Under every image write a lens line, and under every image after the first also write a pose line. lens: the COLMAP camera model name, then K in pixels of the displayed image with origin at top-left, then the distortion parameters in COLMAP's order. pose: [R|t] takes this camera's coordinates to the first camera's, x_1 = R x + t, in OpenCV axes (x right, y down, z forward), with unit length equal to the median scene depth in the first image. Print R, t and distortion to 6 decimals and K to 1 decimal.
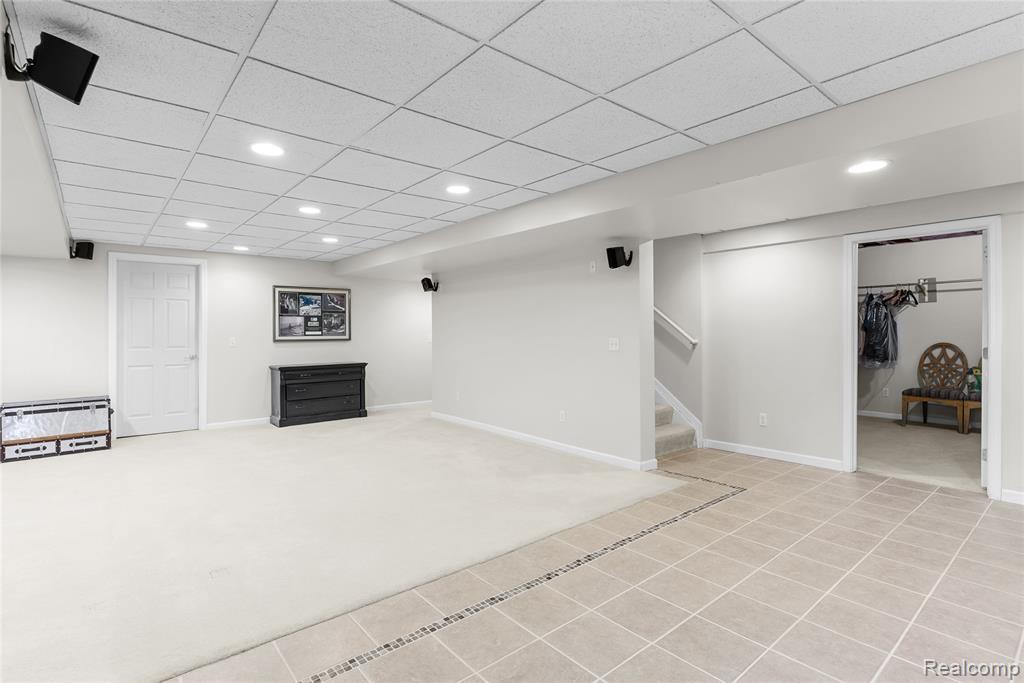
lens RADIAL K [[495.6, 0, 508.5], [0, 495.6, 339.1], [0, 0, 1]] dist [0.001378, 0.000240]
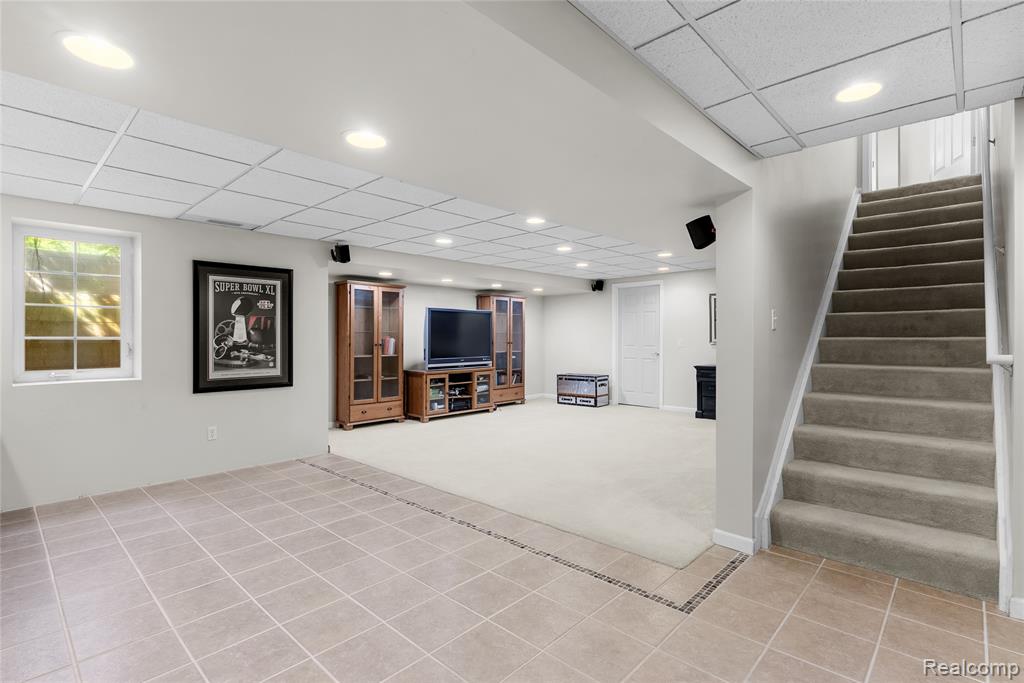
lens RADIAL K [[490.6, 0, 514.2], [0, 490.6, 335.3], [0, 0, 1]] dist [0.013503, -0.000013]
pose [[0.121615, 0.000743, -0.992577, 0.955479], [-0.012446, 0.999922, -0.000776, -0.011348], [0.992499, 0.012448, 0.121615, 0.688222]]
